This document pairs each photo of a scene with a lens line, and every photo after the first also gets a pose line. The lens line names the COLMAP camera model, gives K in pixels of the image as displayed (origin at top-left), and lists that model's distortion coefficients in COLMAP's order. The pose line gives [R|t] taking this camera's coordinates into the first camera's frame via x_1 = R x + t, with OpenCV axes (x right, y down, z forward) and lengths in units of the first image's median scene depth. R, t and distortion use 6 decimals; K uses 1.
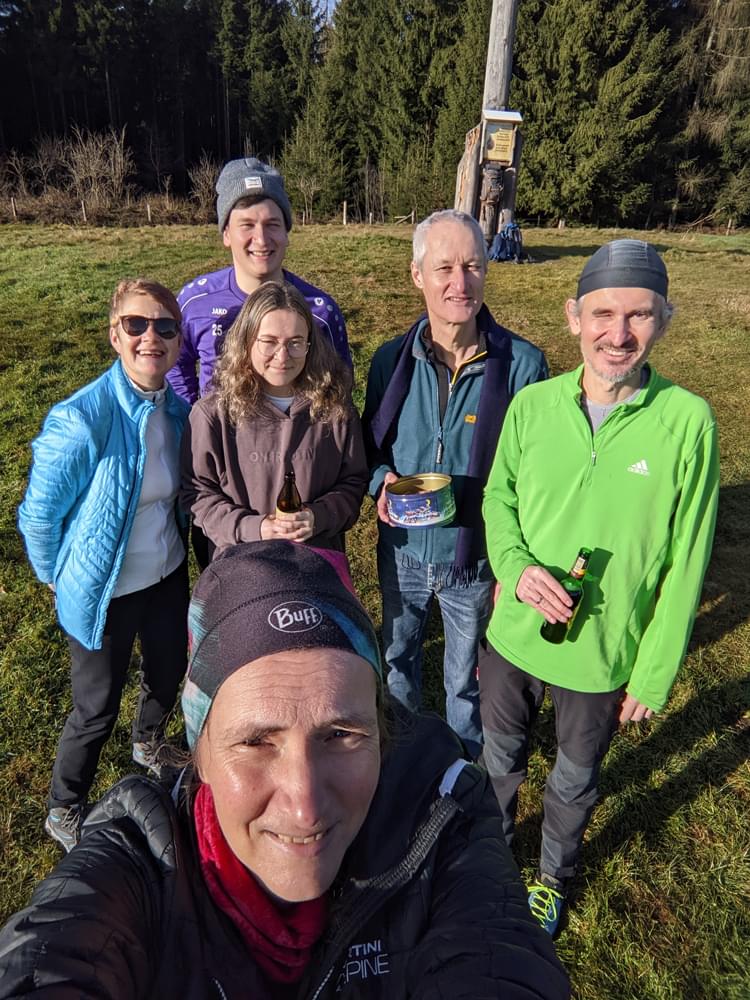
lens RADIAL K [[706.8, 0, 380.9], [0, 706.8, 483.4], [0, 0, 1]] dist [0.019168, -0.014729]
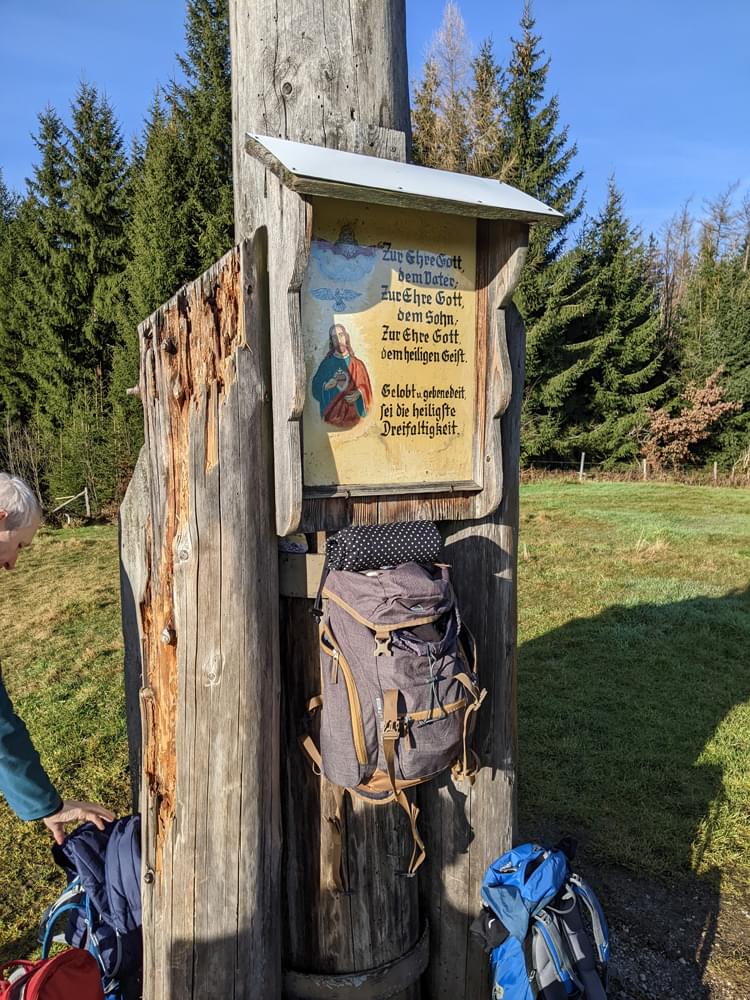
lens RADIAL K [[787.4, 0, 378.2], [0, 787.4, 498.5], [0, 0, 1]] dist [0.082557, -0.133713]
pose [[0.928936, -0.097700, 0.357118, 0.036297], [0.200801, 0.943319, -0.264250, -0.142569], [-0.311059, 0.317181, 0.895901, 0.297327]]
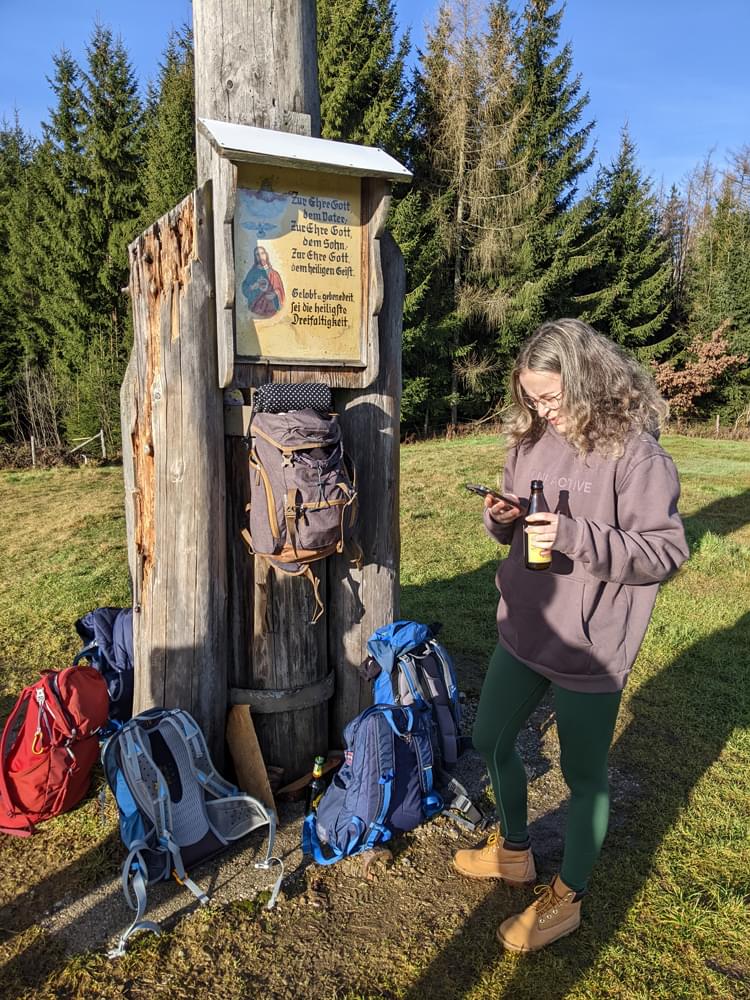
lens RADIAL K [[787.4, 0, 377.2], [0, 787.4, 497.3], [0, 0, 1]] dist [0.082557, -0.133713]
pose [[0.937384, -0.101294, 0.333244, 0.035703], [0.180025, 0.959968, -0.214599, -0.126059], [-0.298166, 0.261153, 0.918094, 0.273681]]
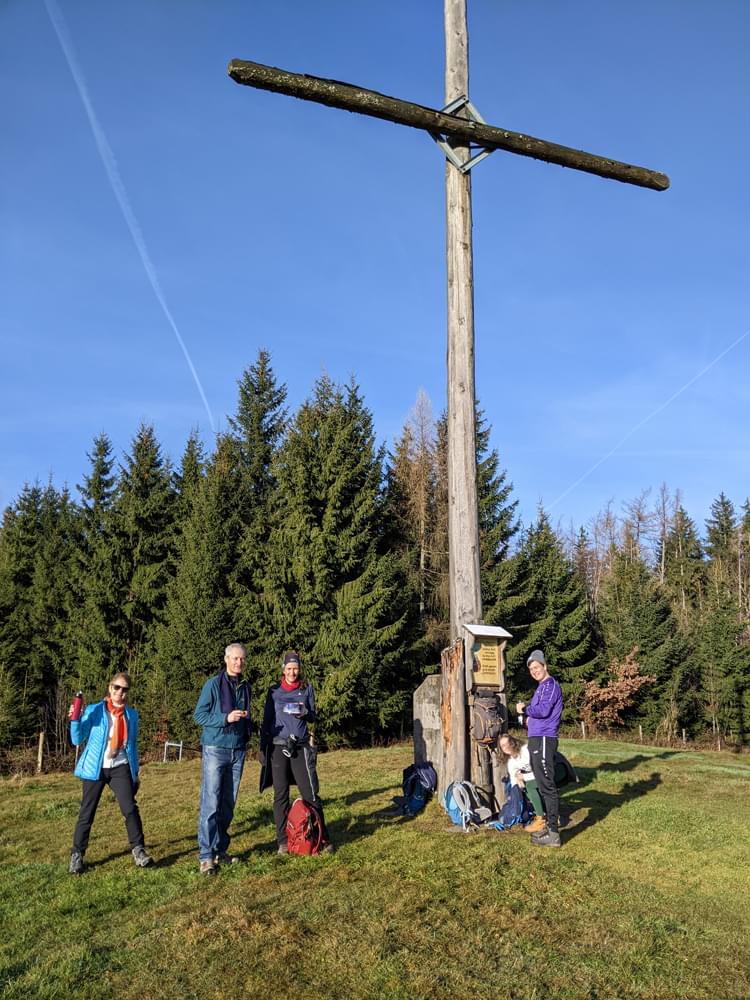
lens RADIAL K [[787.4, 0, 368.2], [0, 787.4, 504.3], [0, 0, 1]] dist [0.082557, -0.133713]
pose [[0.910212, 0.046051, 0.411574, -0.100805], [0.205610, 0.812421, -0.545616, -0.063545], [-0.359497, 0.581250, 0.730007, 0.115470]]
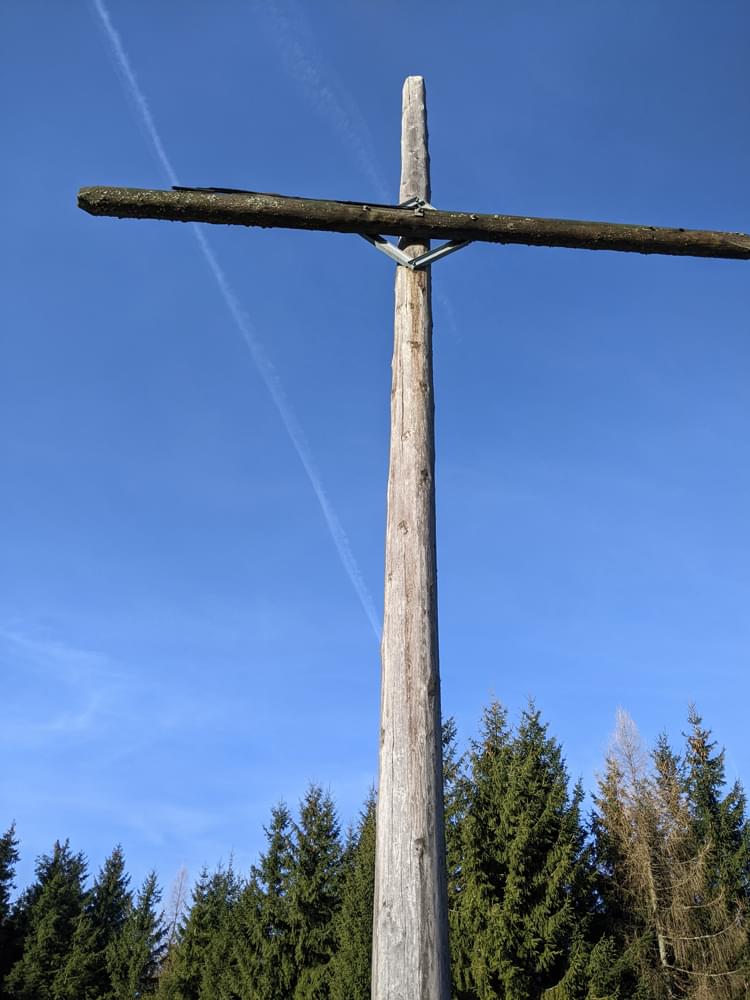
lens RADIAL K [[787.4, 0, 372.2], [0, 787.4, 493.6], [0, 0, 1]] dist [0.082557, -0.133713]
pose [[0.991812, 0.066117, 0.109260, 0.031169], [0.067305, 0.456469, -0.887190, -0.114560], [-0.108532, 0.887279, 0.448281, 0.218021]]
